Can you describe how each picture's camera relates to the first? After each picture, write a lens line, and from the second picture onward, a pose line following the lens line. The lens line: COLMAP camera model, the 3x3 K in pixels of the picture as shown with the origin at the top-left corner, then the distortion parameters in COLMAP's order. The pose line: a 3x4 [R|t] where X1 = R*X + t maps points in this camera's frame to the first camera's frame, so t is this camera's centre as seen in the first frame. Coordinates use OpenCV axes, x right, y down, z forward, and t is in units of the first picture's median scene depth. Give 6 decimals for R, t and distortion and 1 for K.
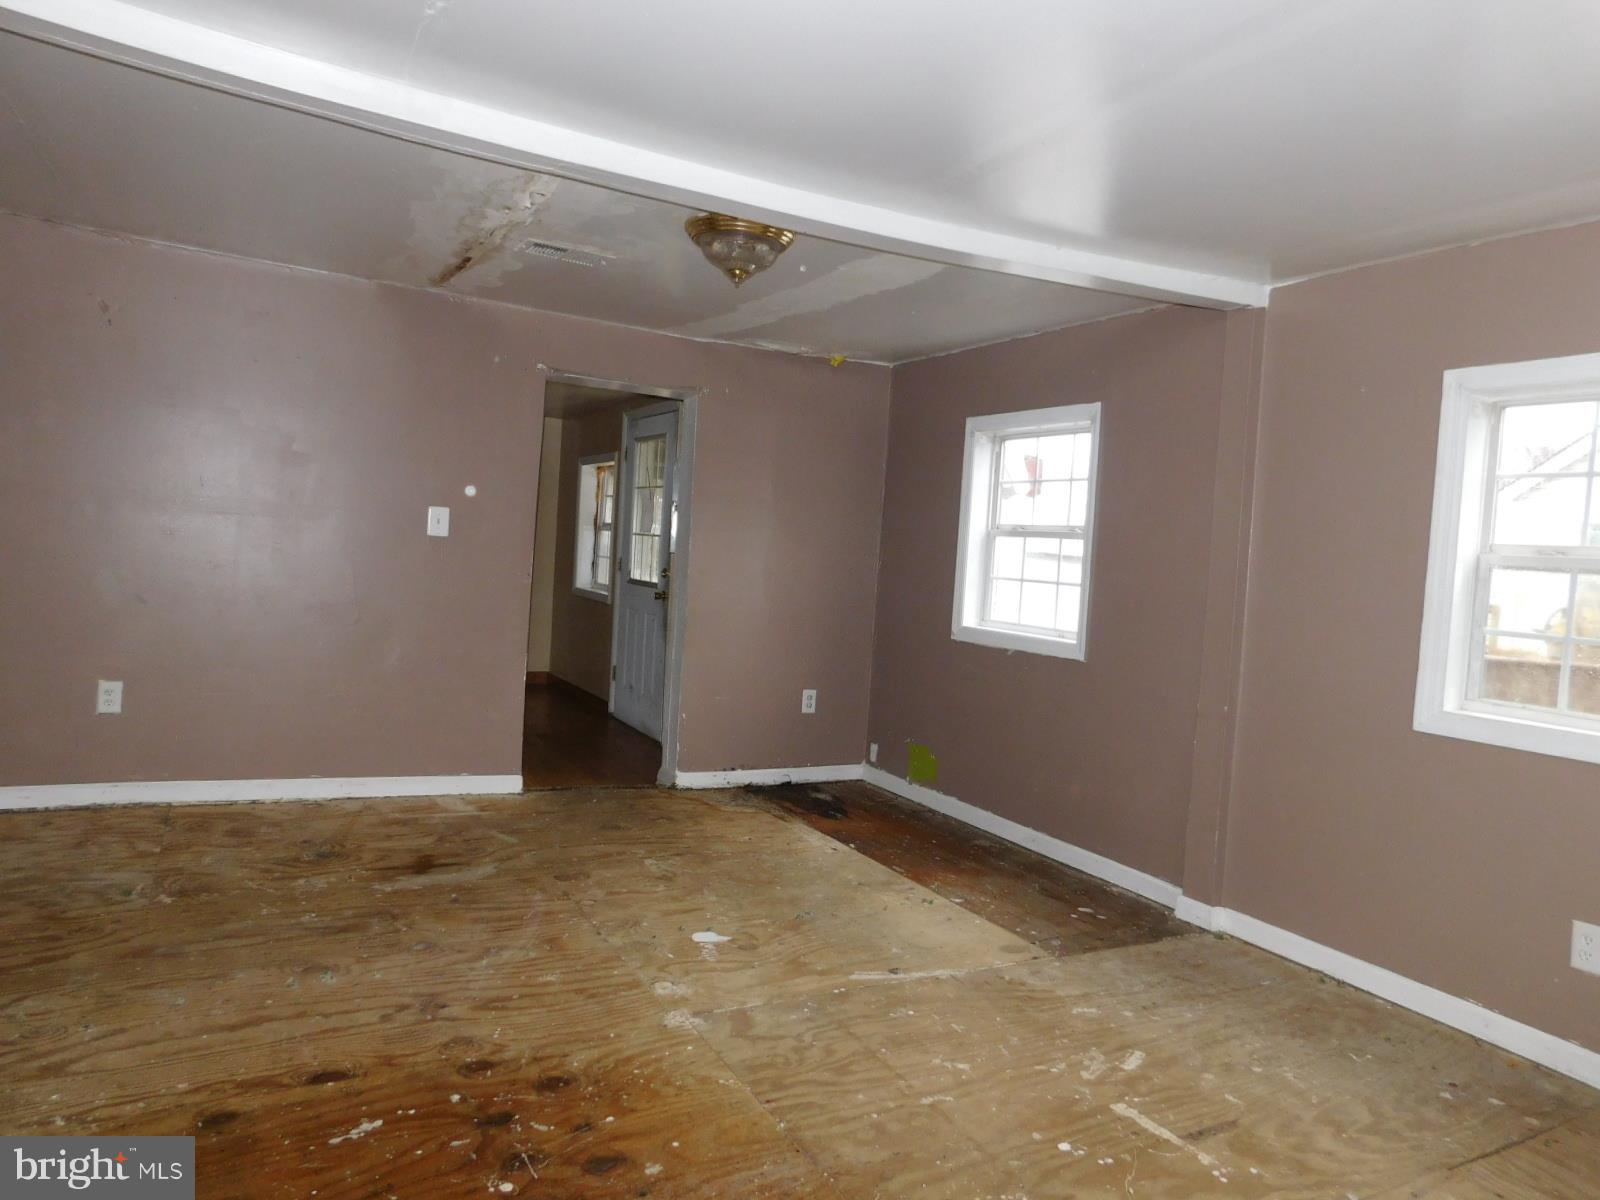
lens RADIAL K [[1084.5, 0, 803.1], [0, 1084.5, 603.4], [0, 0, 1]] dist [0.003123, 0.012280]
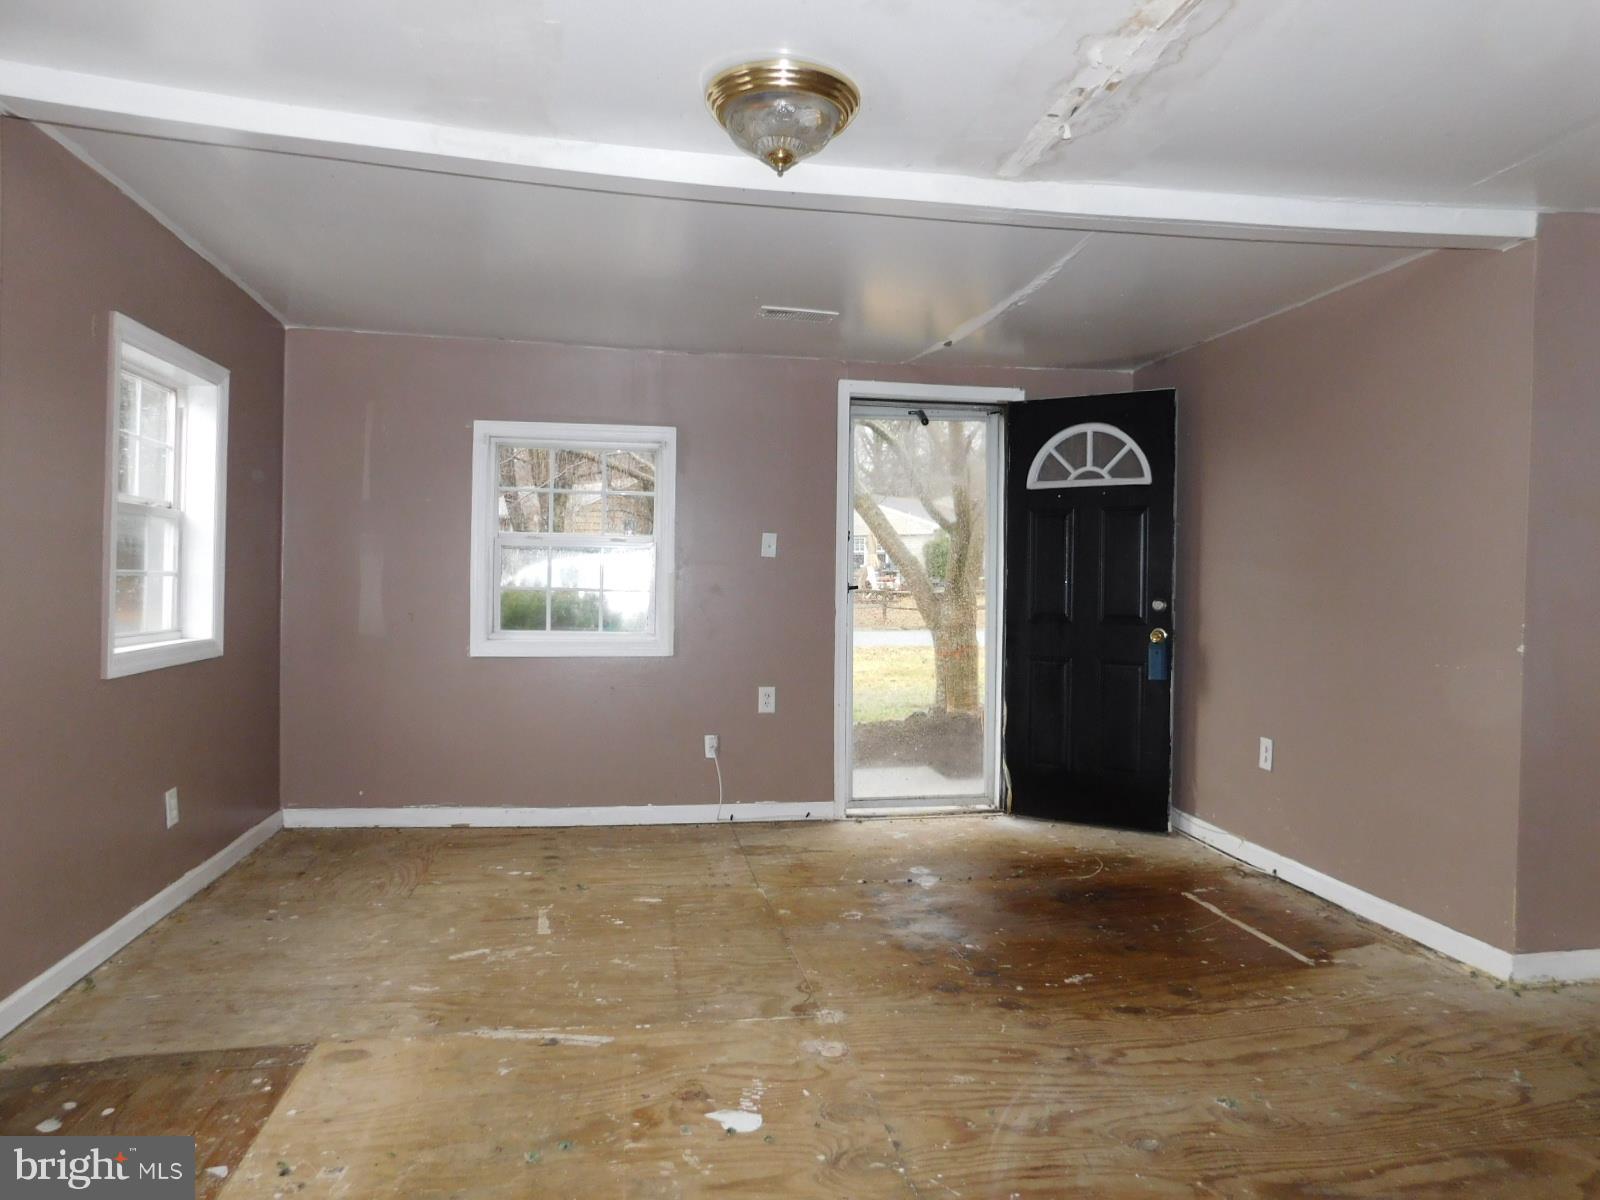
lens RADIAL K [[1084.5, 0, 798.5], [0, 1084.5, 593.8], [0, 0, 1]] dist [0.003123, 0.012280]
pose [[-0.944863, -0.086077, 0.315952, -0.351513], [-0.062817, 0.994560, 0.083098, -0.087995], [-0.321386, 0.058669, -0.945129, 1.830989]]
